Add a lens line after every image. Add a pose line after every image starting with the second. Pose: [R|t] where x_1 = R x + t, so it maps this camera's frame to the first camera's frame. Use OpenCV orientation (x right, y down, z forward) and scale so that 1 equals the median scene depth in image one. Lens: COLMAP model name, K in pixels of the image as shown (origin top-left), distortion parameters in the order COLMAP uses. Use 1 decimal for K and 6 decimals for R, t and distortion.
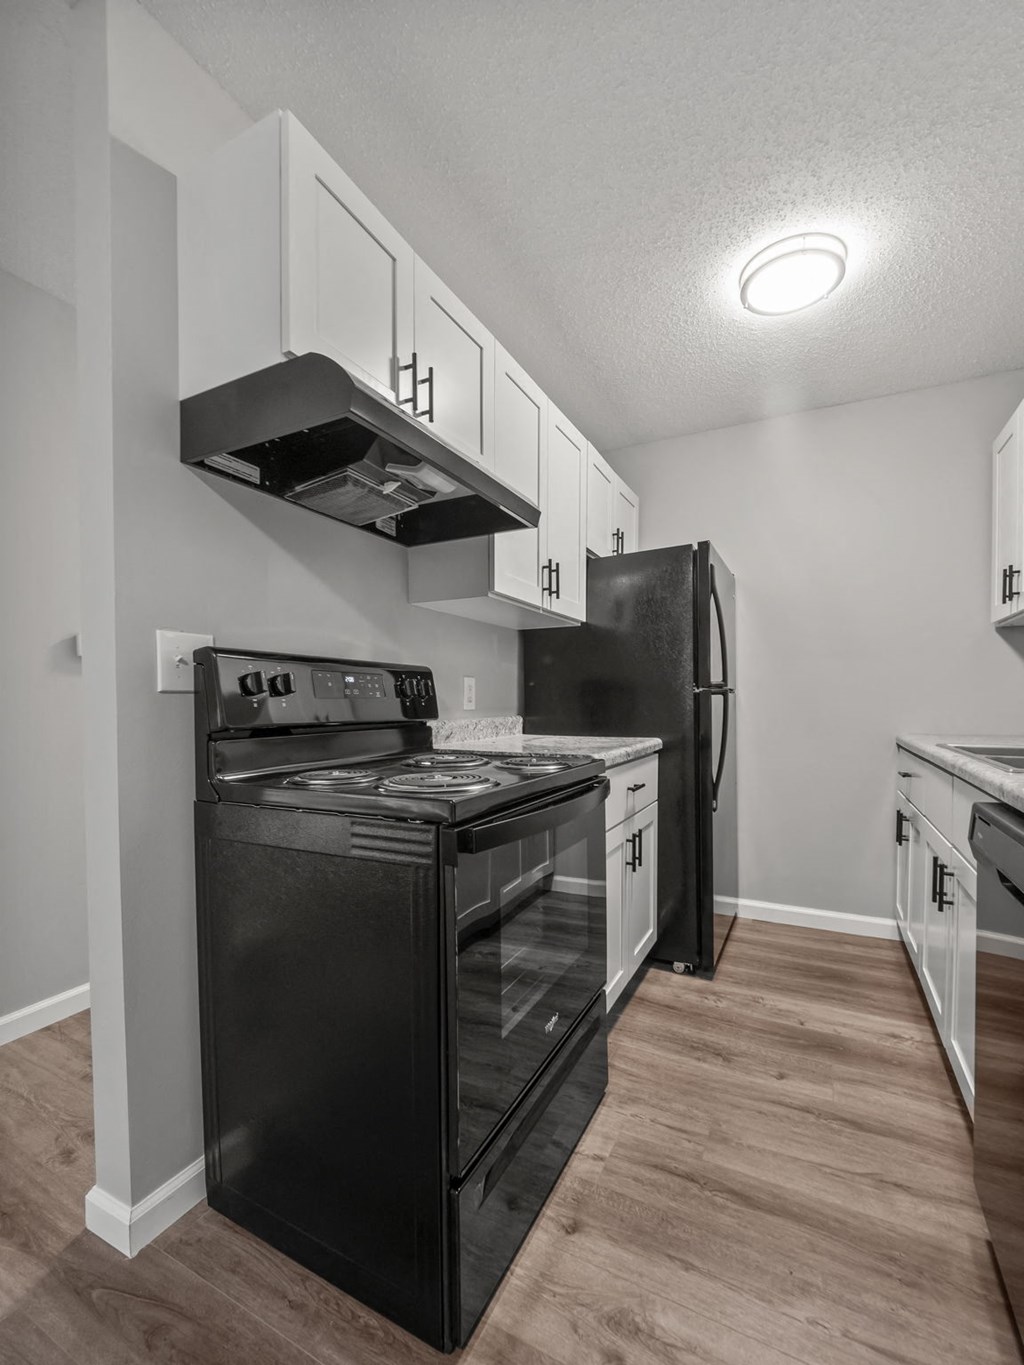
lens RADIAL K [[591.7, 0, 528.8], [0, 591.7, 728.5], [0, 0, 1]] dist [-0.003920, -0.000390]
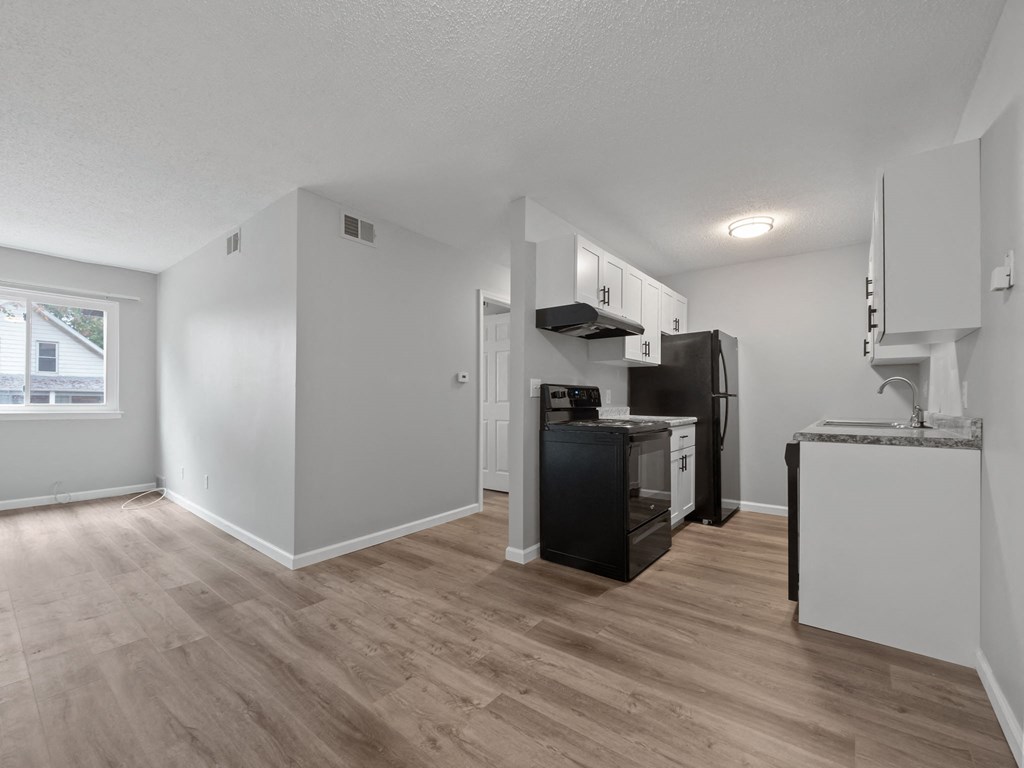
lens RADIAL K [[443.9, 0, 502.4], [0, 443.9, 396.9], [0, 0, 1]] dist [-0.003920, -0.000390]
pose [[0.974570, 0.007090, -0.223970, -0.143506], [-0.017389, 0.998878, -0.044046, 0.033153], [0.223406, 0.046821, 0.973600, -0.986125]]
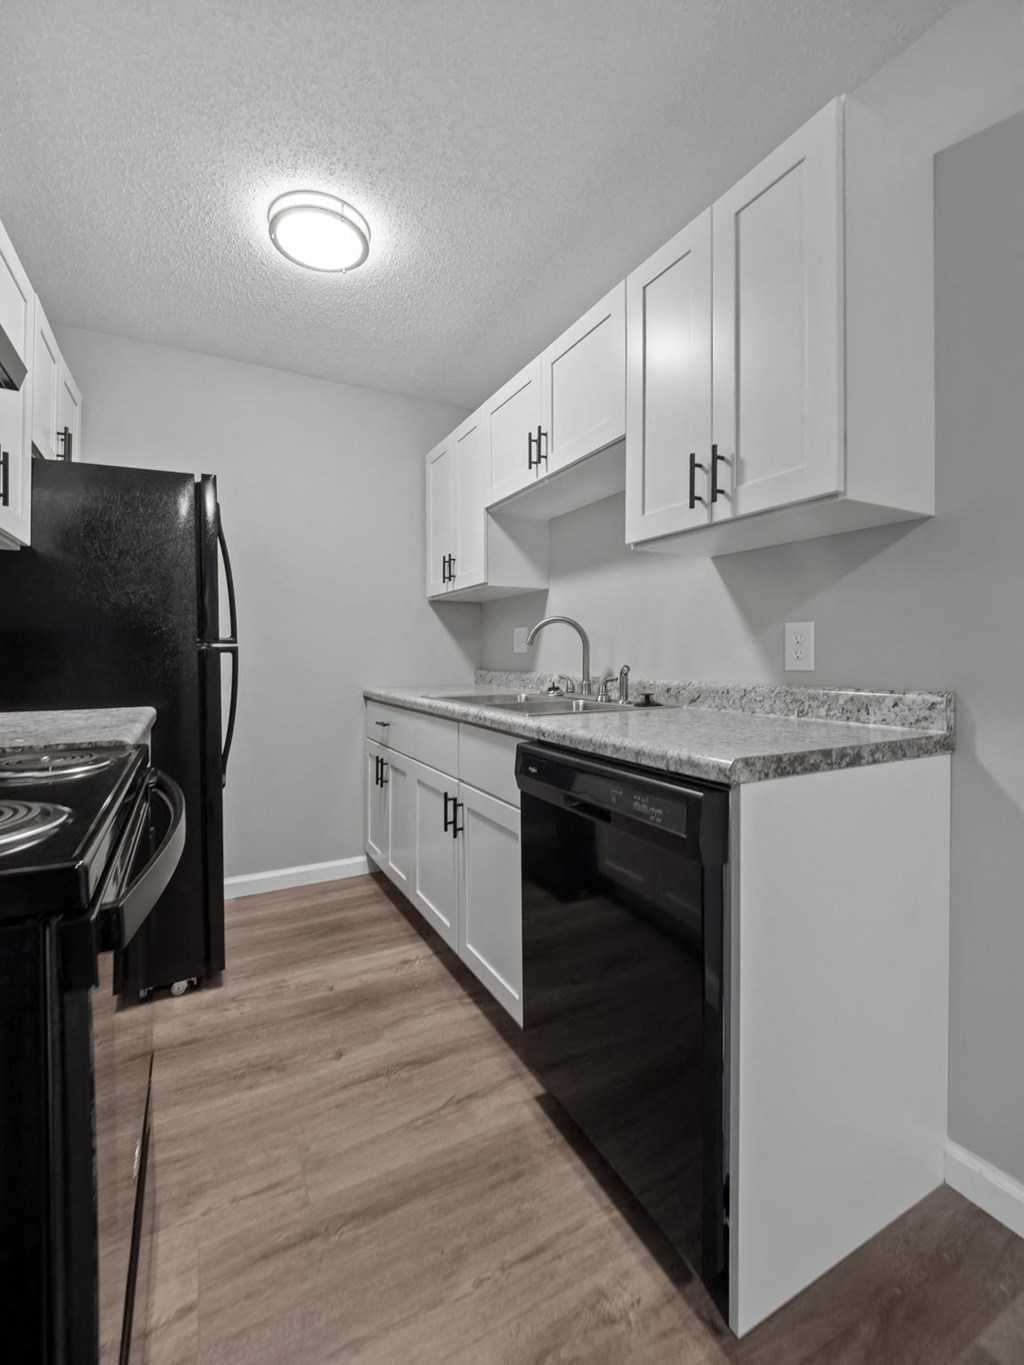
lens RADIAL K [[586.0, 0, 505.8], [0, 586.0, 660.1], [0, 0, 1]] dist [-0.000367, -0.000826]
pose [[0.590877, -0.001186, 0.806761, -0.161561], [0.031569, 0.999267, -0.021652, -0.016316], [-0.806144, 0.038262, 0.590482, 0.184784]]
